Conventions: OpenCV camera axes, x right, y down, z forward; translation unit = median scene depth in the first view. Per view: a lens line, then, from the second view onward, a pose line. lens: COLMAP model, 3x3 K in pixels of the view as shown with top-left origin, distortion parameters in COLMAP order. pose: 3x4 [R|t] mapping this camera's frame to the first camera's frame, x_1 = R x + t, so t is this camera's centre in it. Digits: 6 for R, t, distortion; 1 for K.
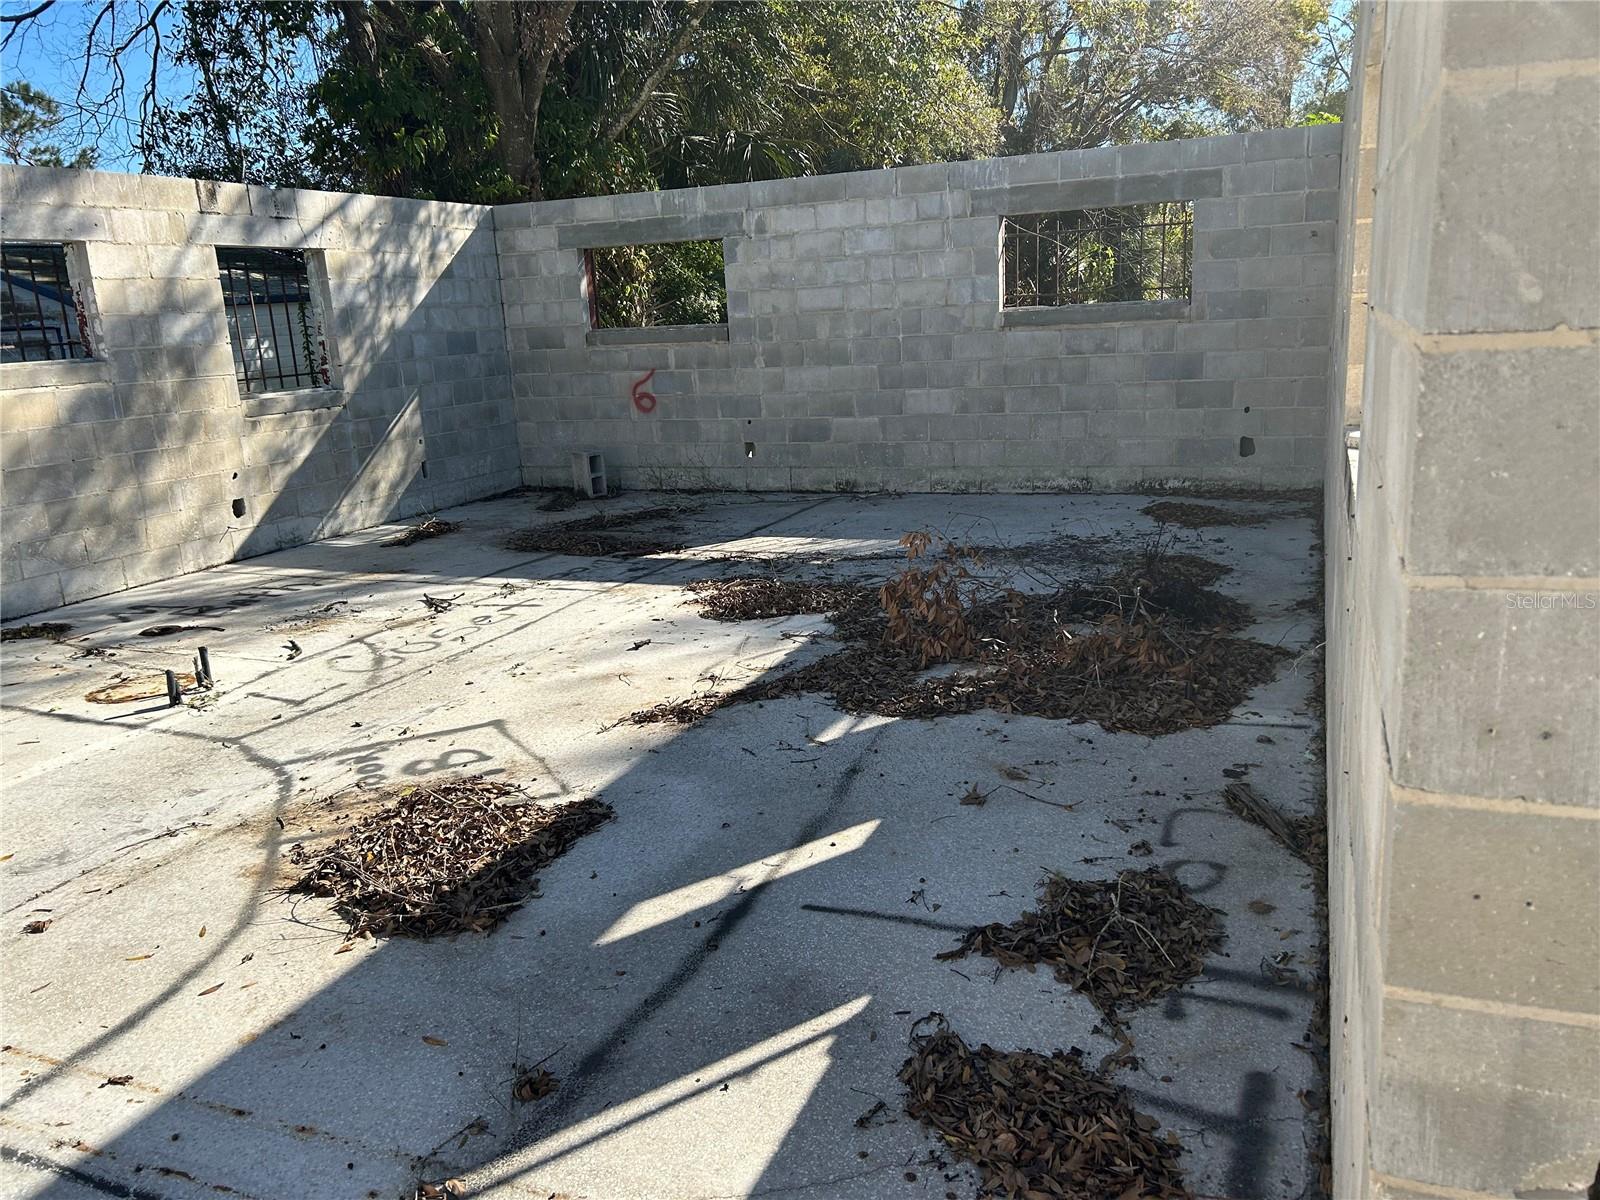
lens RADIAL K [[1201.8, 0, 802.7], [0, 1201.8, 605.2], [0, 0, 1]] dist [0.057911, -0.066686]
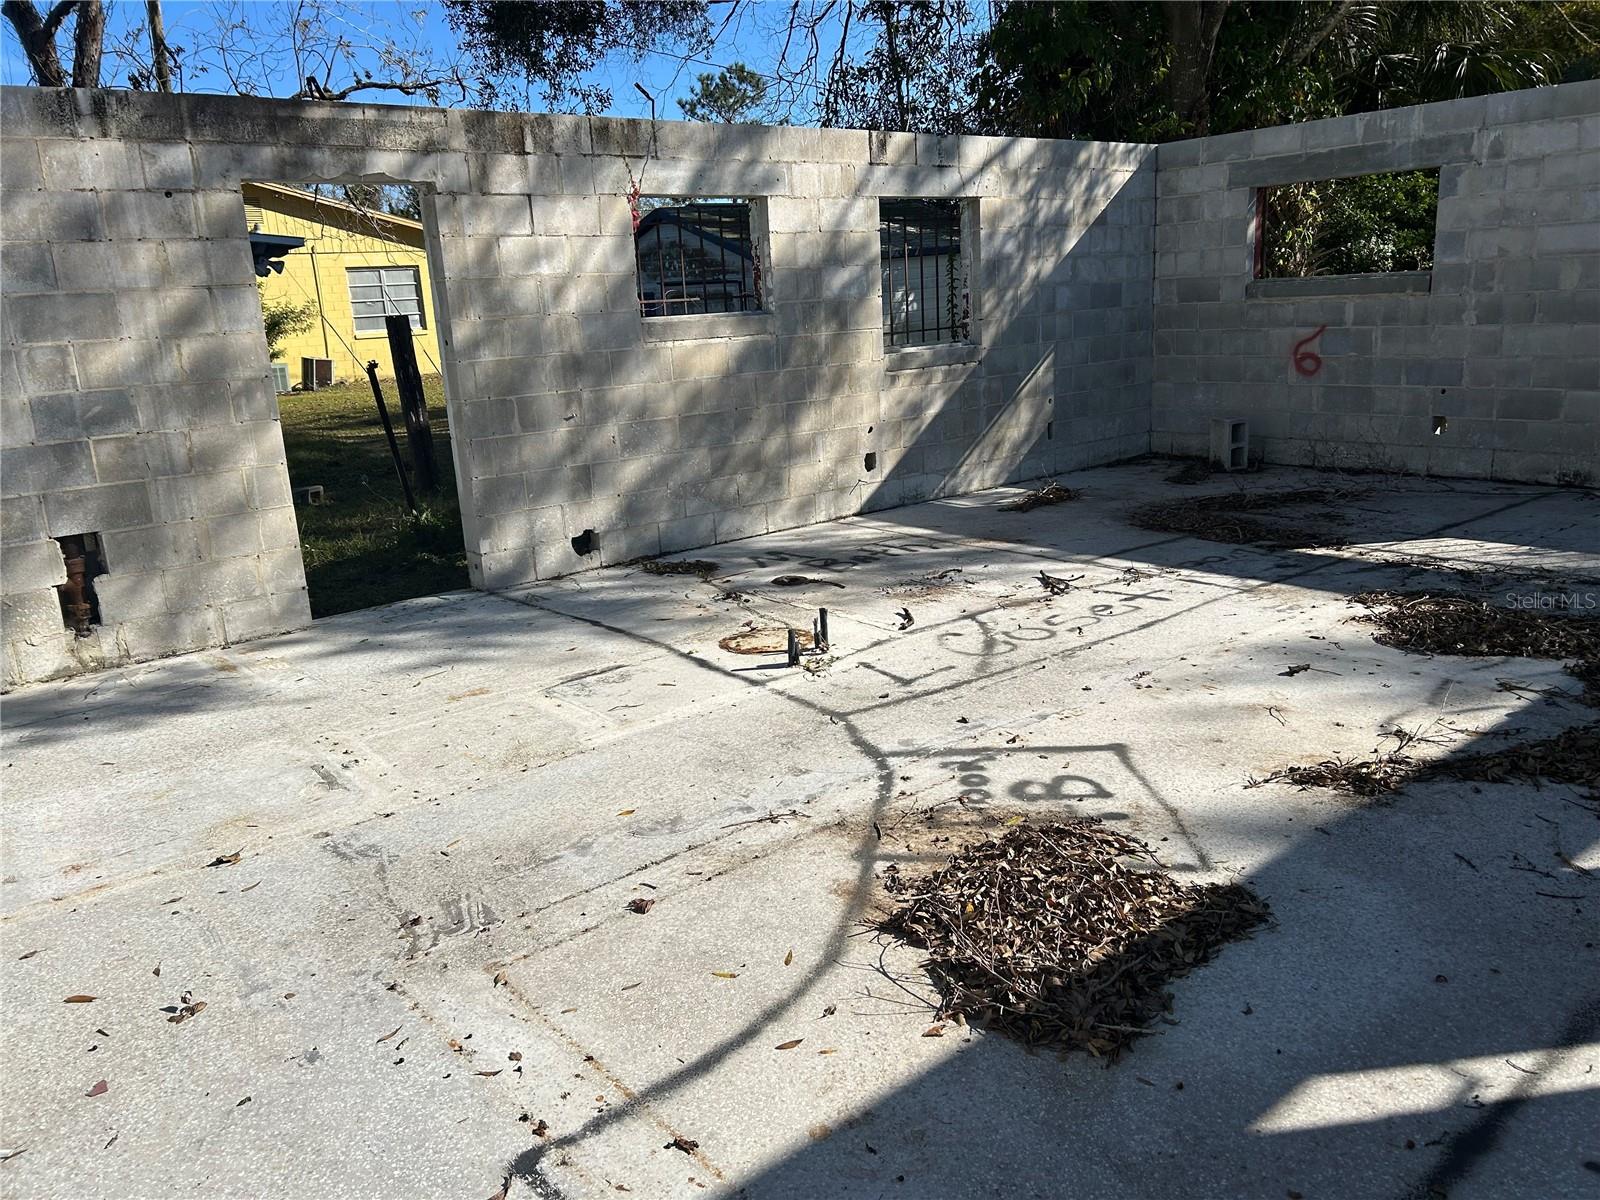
lens RADIAL K [[1201.8, 0, 808.2], [0, 1201.8, 607.8], [0, 0, 1]] dist [0.057911, -0.066686]
pose [[0.883174, 0.123284, -0.452553, -0.047737], [-0.105404, 0.992327, 0.064629, -0.020685], [0.457048, -0.009378, 0.889393, 0.094186]]
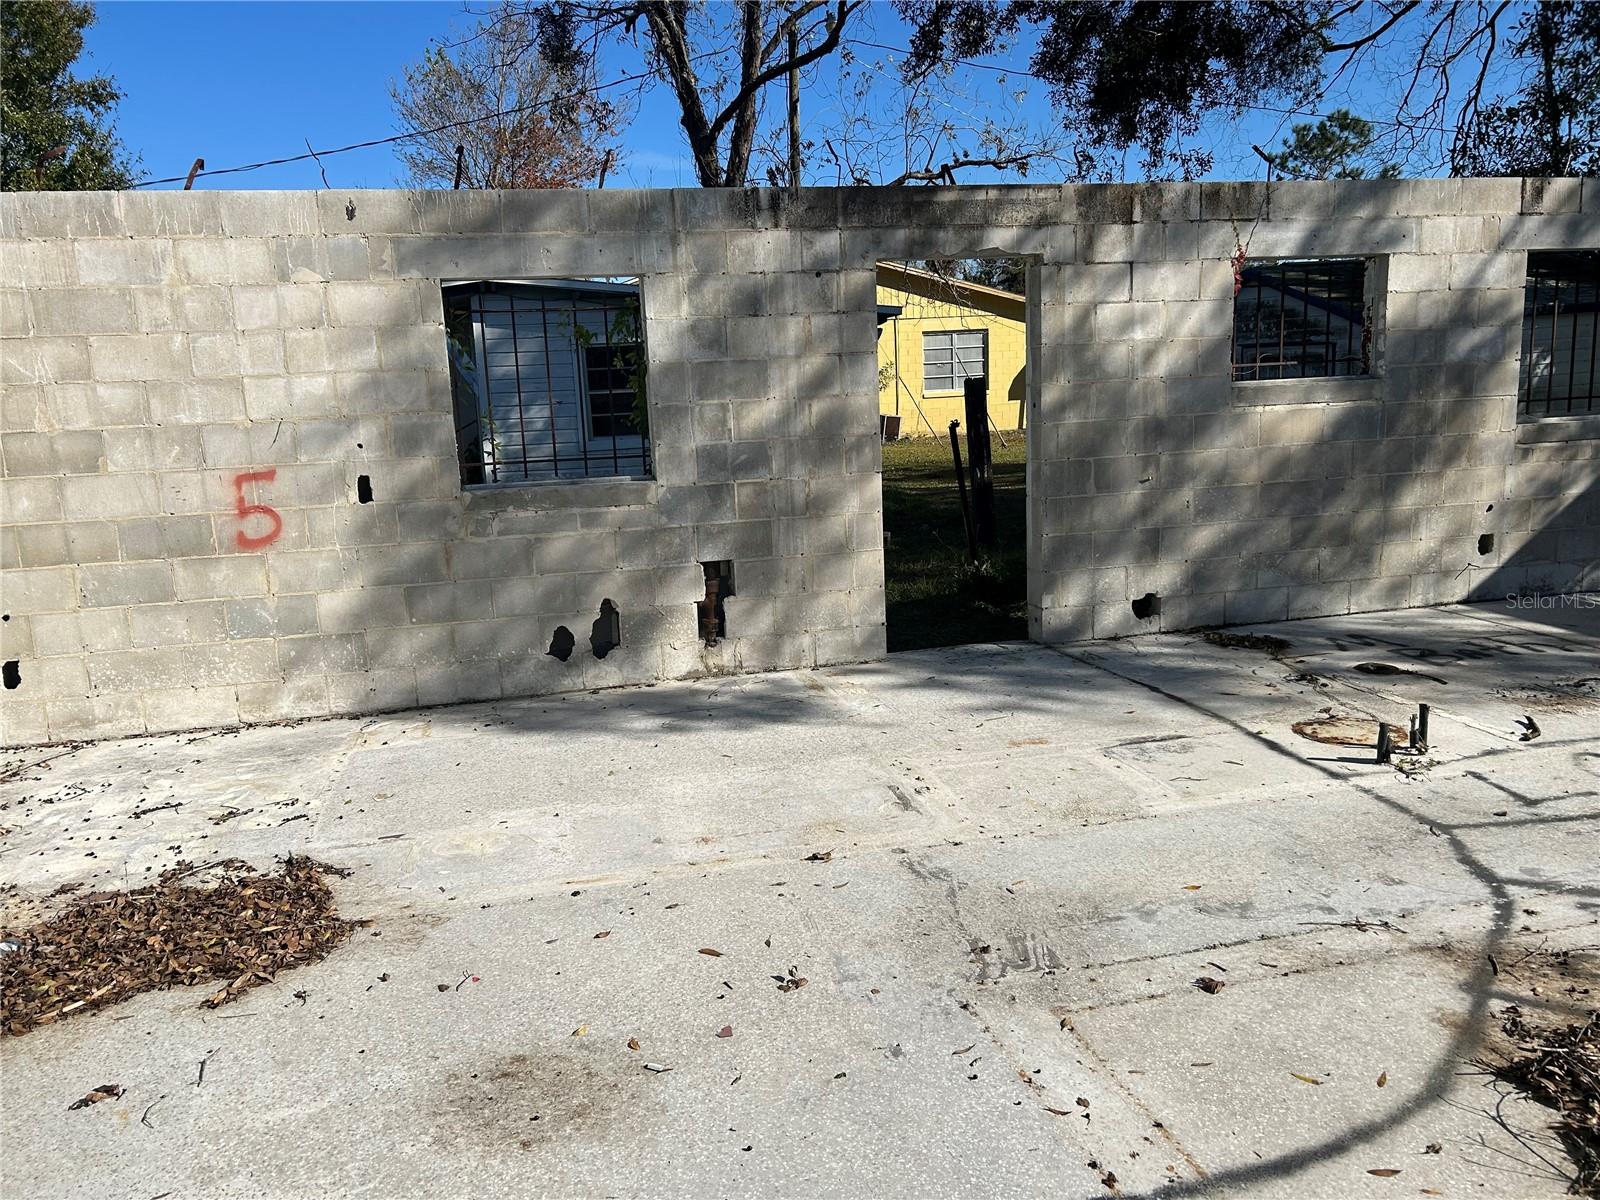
lens RADIAL K [[1201.8, 0, 785.7], [0, 1201.8, 608.4], [0, 0, 1]] dist [0.057911, -0.066686]
pose [[0.585196, 0.175064, -0.791769, -0.058035], [-0.180559, 0.980035, 0.083239, -0.017712], [0.790534, 0.094250, 0.605122, 0.065731]]
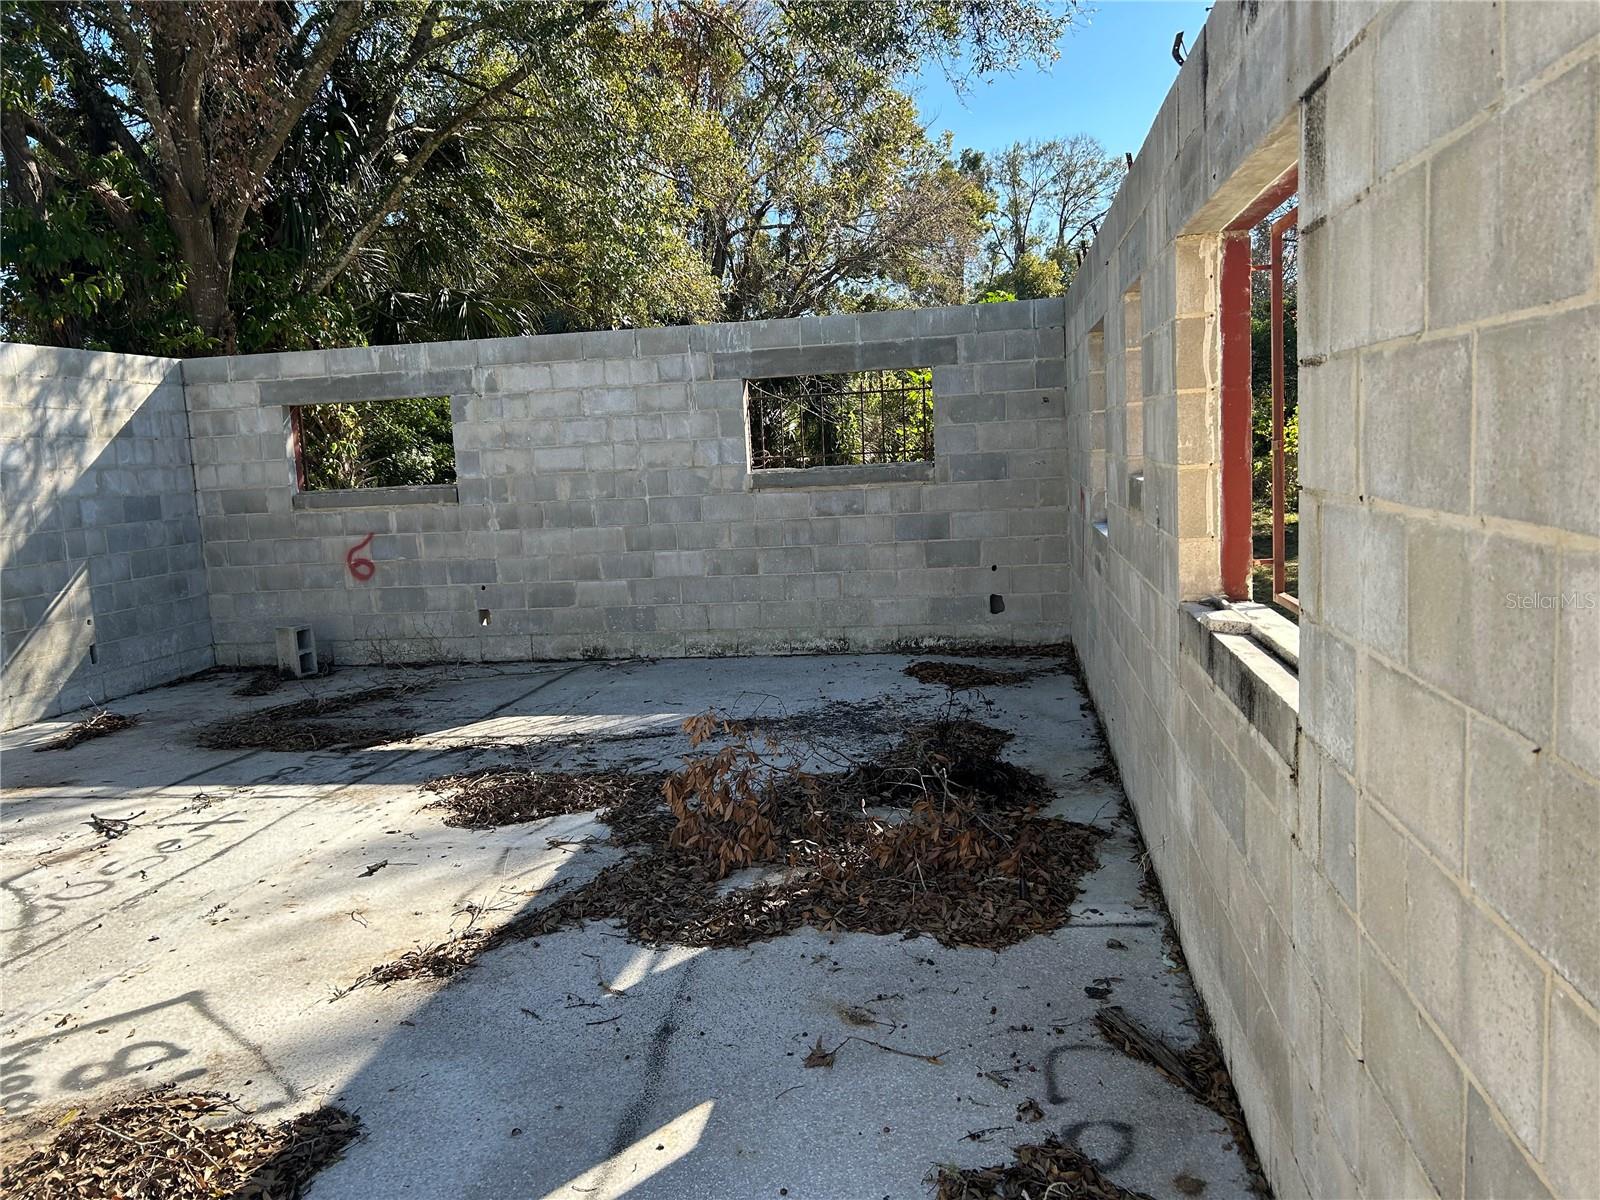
lens RADIAL K [[1201.8, 0, 783.5], [0, 1201.8, 605.5], [0, 0, 1]] dist [0.057911, -0.066686]
pose [[0.976133, -0.028109, 0.215348, -0.027129], [0.054245, 0.991716, -0.116432, -0.026816], [-0.210292, 0.125334, 0.969571, 0.078375]]
